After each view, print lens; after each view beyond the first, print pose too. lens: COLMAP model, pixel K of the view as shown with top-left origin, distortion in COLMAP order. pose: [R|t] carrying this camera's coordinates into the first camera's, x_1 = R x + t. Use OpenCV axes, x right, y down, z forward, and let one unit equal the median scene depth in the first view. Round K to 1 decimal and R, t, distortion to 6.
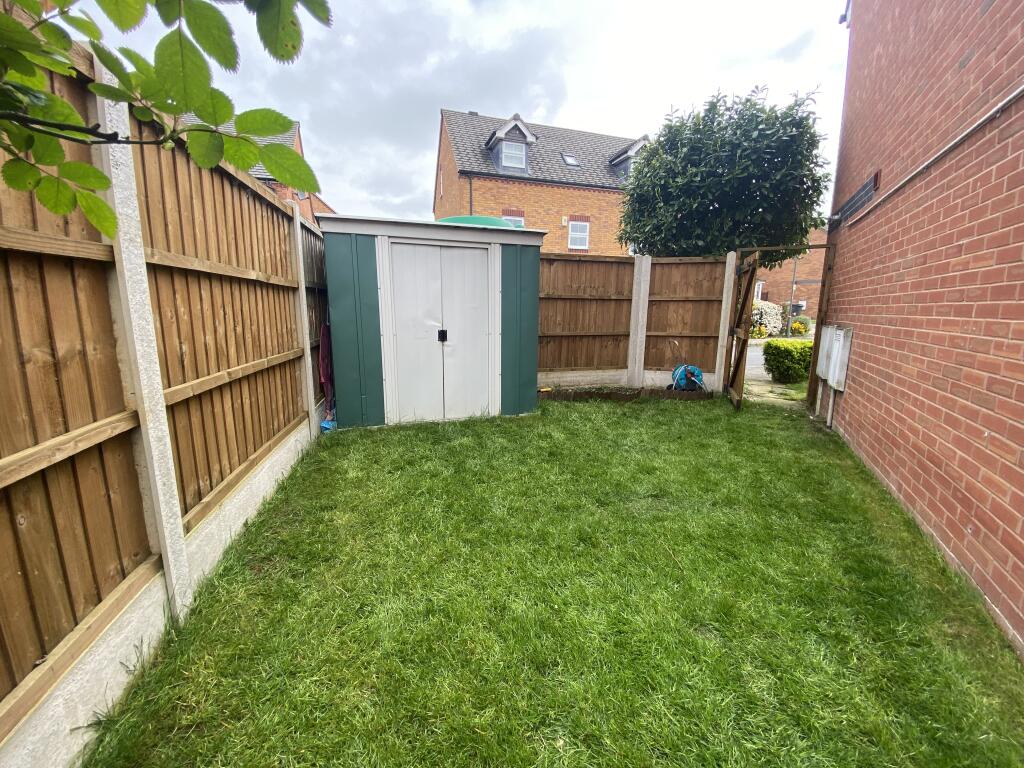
lens RADIAL K [[413.5, 0, 512.0], [0, 413.5, 384.0], [0, 0, 1]] dist [0.012656, -0.018099]
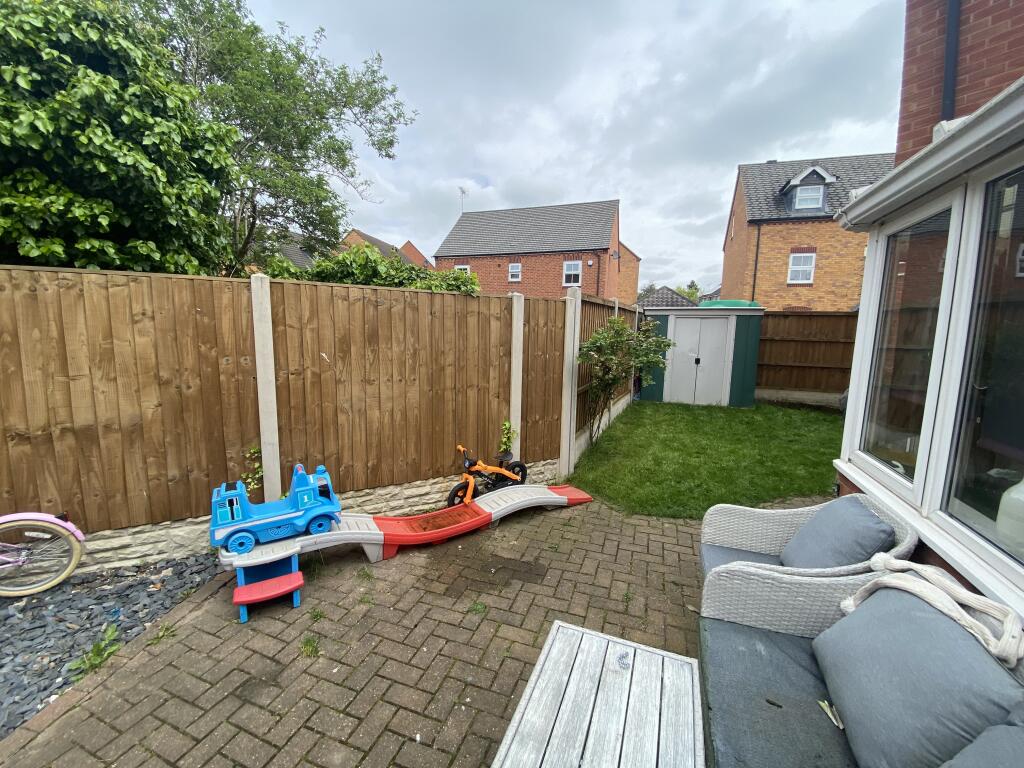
lens RADIAL K [[413.5, 0, 512.0], [0, 413.5, 384.0], [0, 0, 1]] dist [0.012656, -0.018099]
pose [[0.795367, 0.089928, -0.599420, 0.080009], [-0.121514, 0.992513, -0.012333, 0.030460], [0.593823, 0.082647, 0.800340, -0.273331]]
